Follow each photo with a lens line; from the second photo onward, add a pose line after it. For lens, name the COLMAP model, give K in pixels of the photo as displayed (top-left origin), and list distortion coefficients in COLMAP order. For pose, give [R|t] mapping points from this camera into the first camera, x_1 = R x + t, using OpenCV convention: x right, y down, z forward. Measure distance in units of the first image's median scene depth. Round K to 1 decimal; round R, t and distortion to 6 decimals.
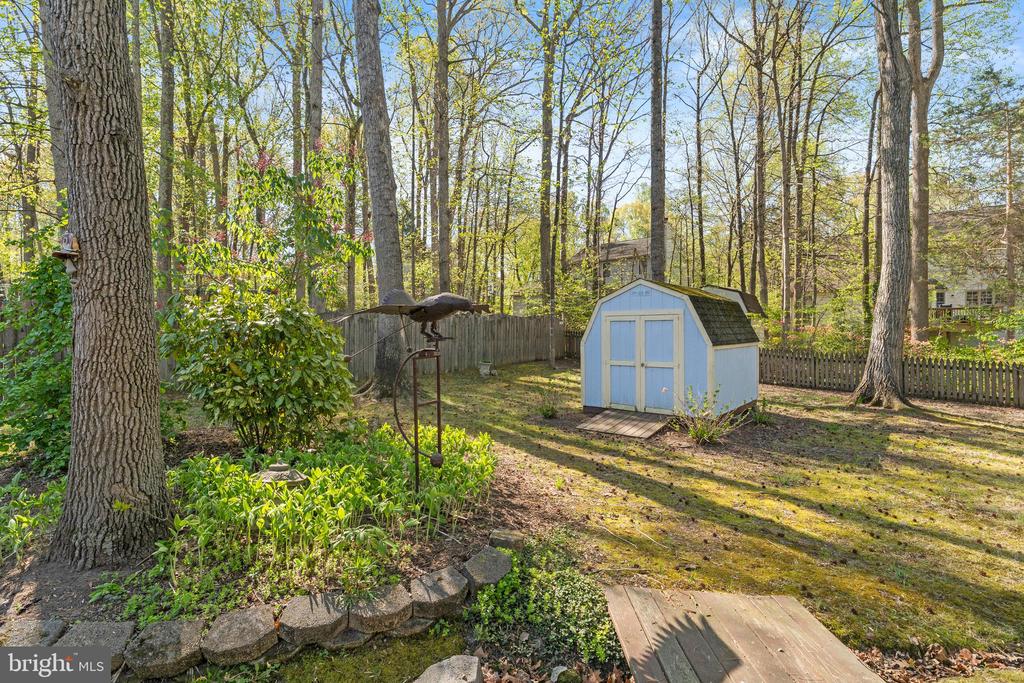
lens RADIAL K [[466.8, 0, 512.0], [0, 466.8, 341.5], [0, 0, 1]] dist [-0.002797, 0.000052]
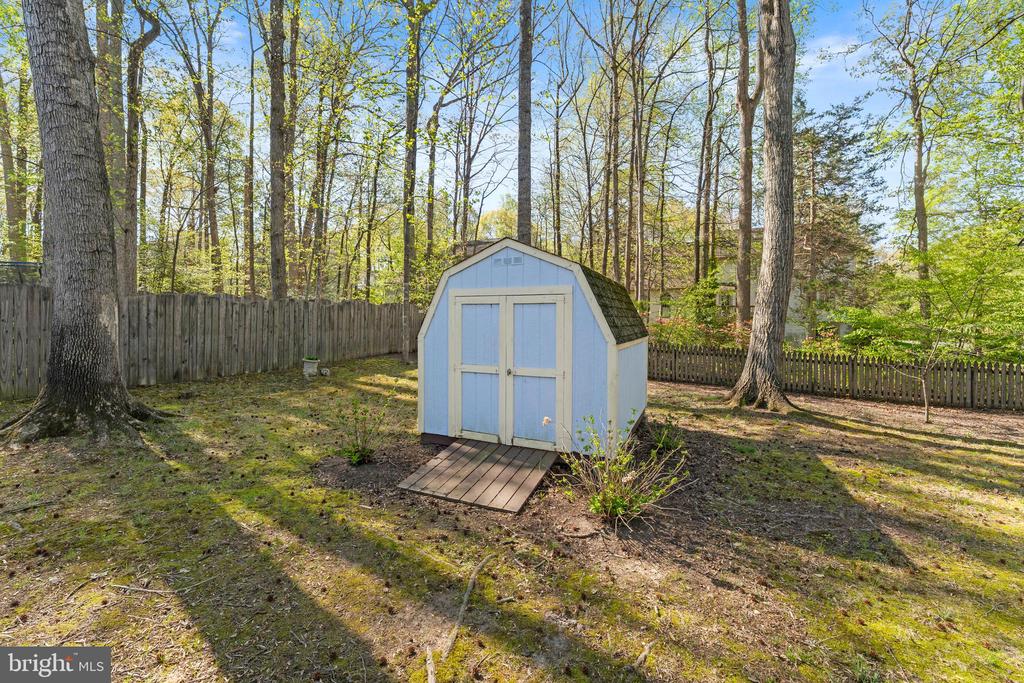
lens RADIAL K [[415.4, 0, 508.1], [0, 415.4, 337.3], [0, 0, 1]] dist [-0.000189, -0.000330]
pose [[0.961583, 0.001697, 0.274510, 0.101255], [-0.006056, 0.999869, 0.015034, -0.005752], [-0.274448, -0.016119, 0.961467, 0.378356]]
